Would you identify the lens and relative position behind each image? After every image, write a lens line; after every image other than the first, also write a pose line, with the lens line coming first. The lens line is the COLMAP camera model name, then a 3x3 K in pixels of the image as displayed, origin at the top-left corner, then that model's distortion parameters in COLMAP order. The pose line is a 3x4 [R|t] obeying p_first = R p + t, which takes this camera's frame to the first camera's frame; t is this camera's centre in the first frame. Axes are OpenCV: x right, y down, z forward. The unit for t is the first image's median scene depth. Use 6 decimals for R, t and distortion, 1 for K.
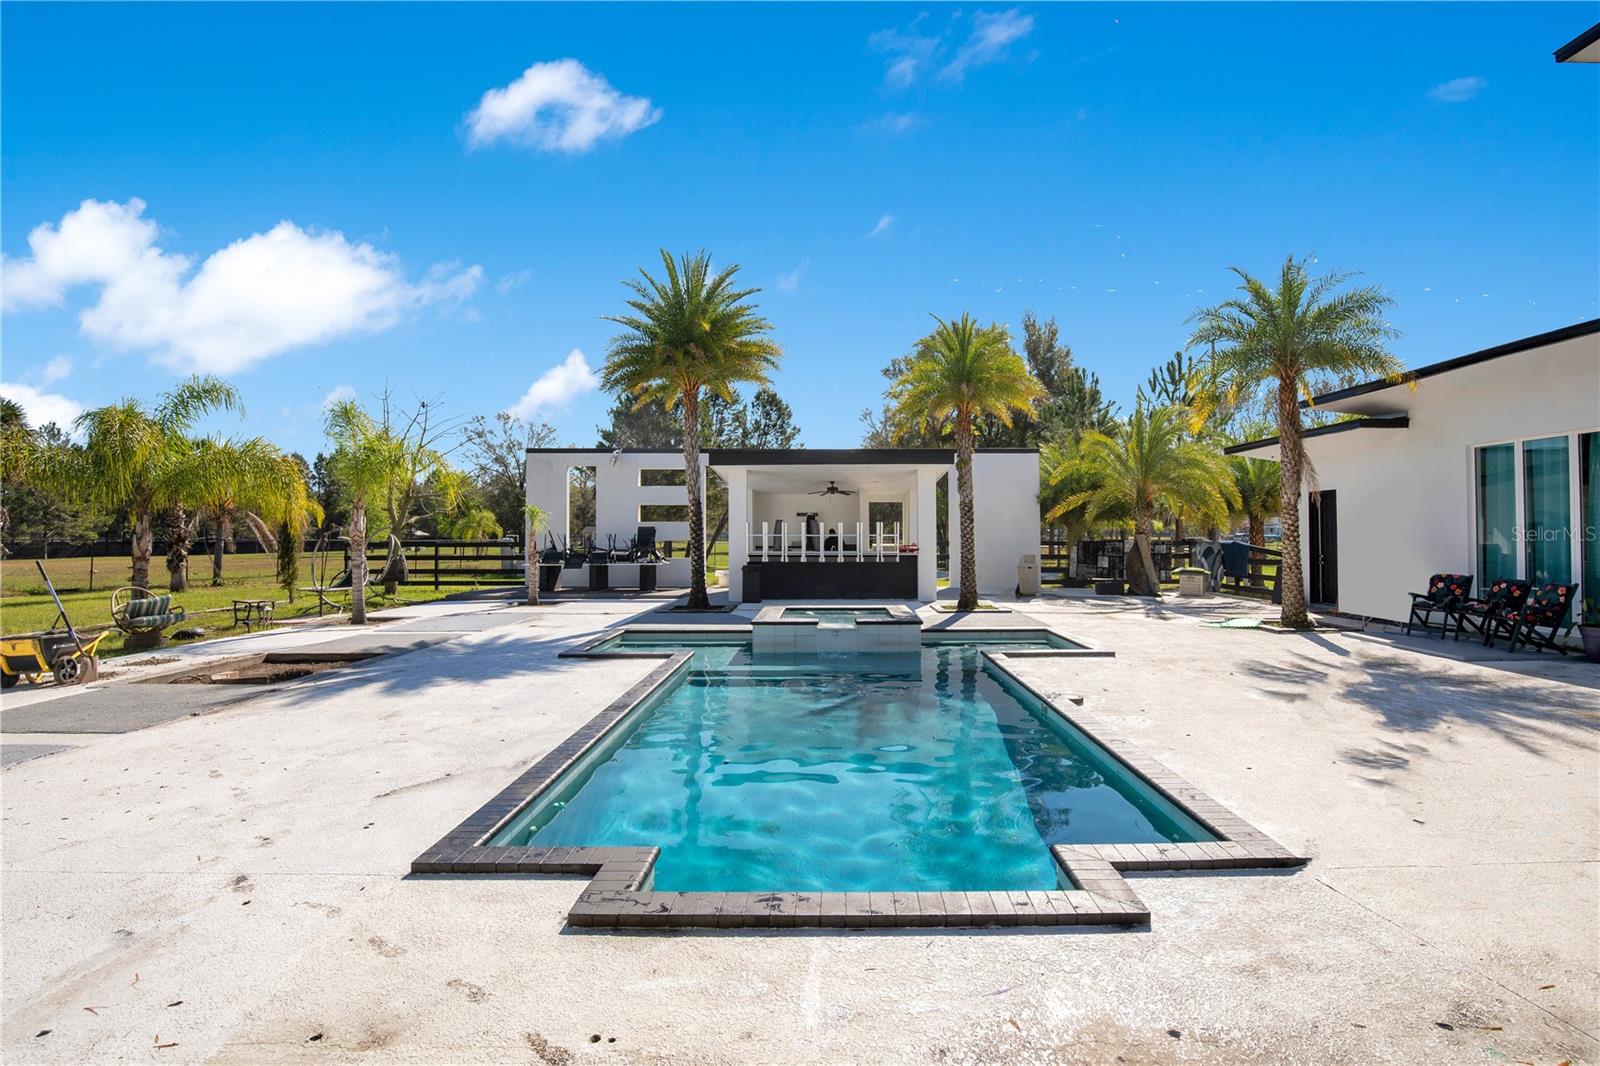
lens RADIAL K [[765.9, 0, 789.2], [0, 765.9, 534.6], [0, 0, 1]] dist [-0.028710, 0.000064]
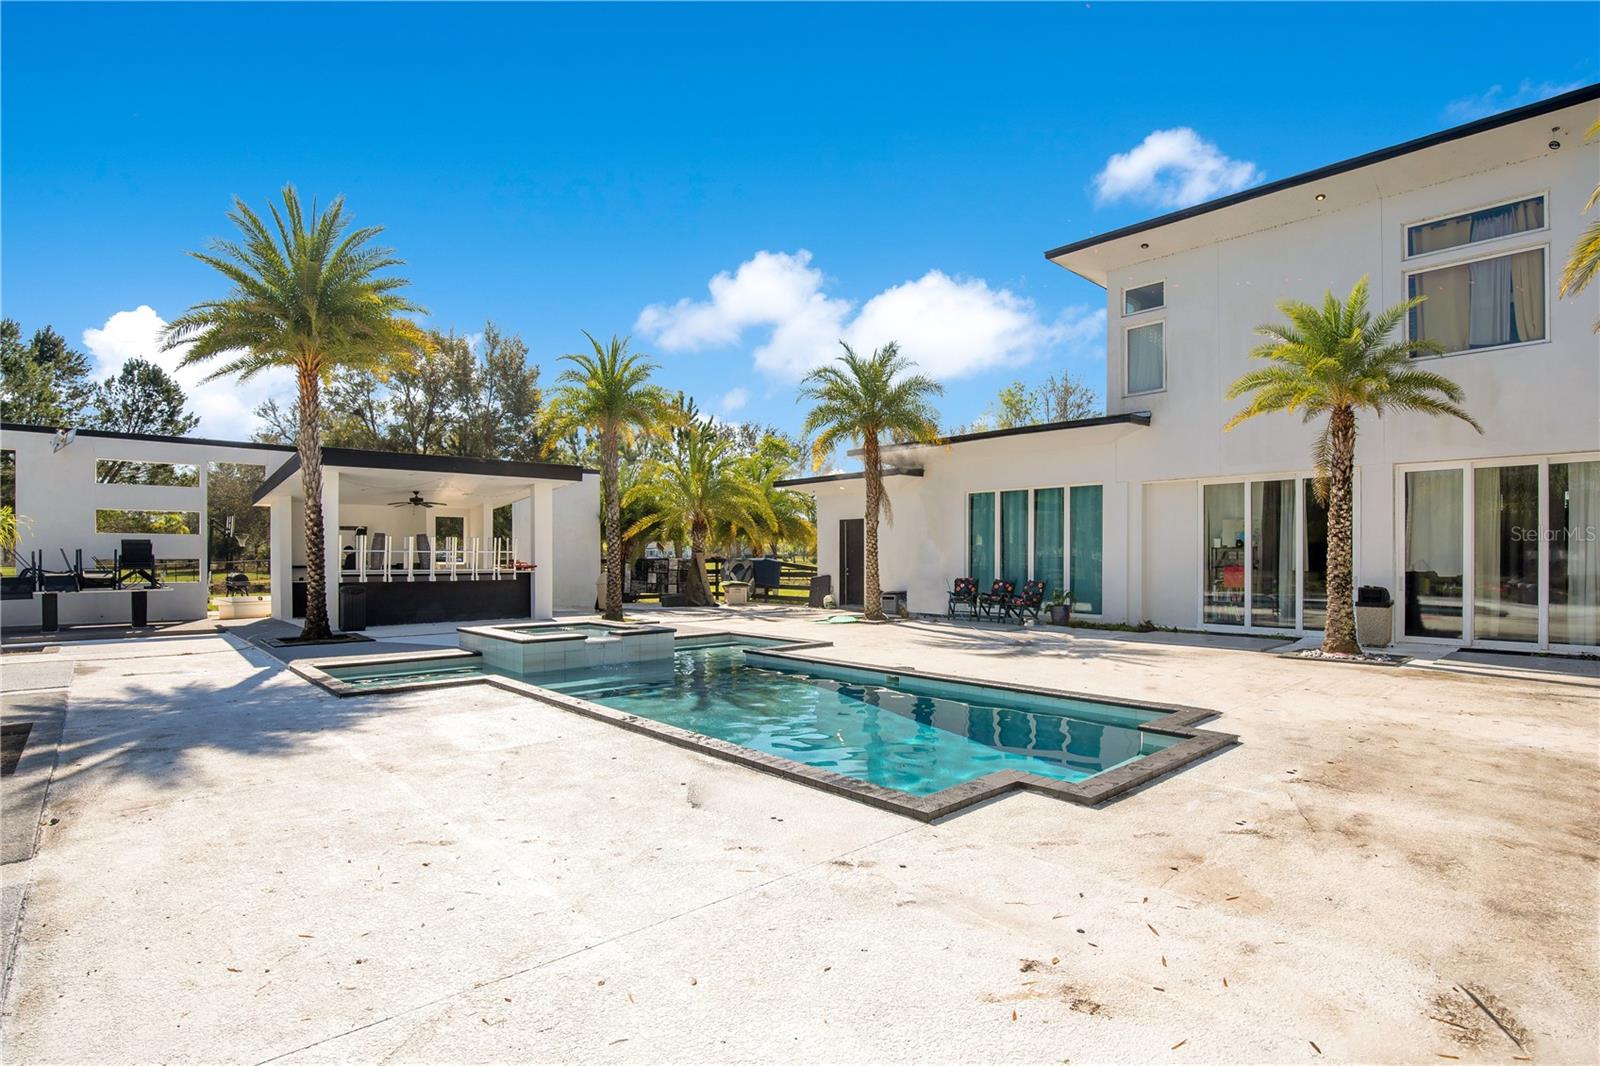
lens RADIAL K [[779.4, 0, 798.2], [0, 779.4, 566.0], [0, 0, 1]] dist [-0.026387, -0.000049]
pose [[0.743479, -0.006793, 0.668725, -0.385714], [-0.001621, 0.999927, 0.011959, 0.010334], [-0.668757, -0.009975, 0.743414, 0.065304]]
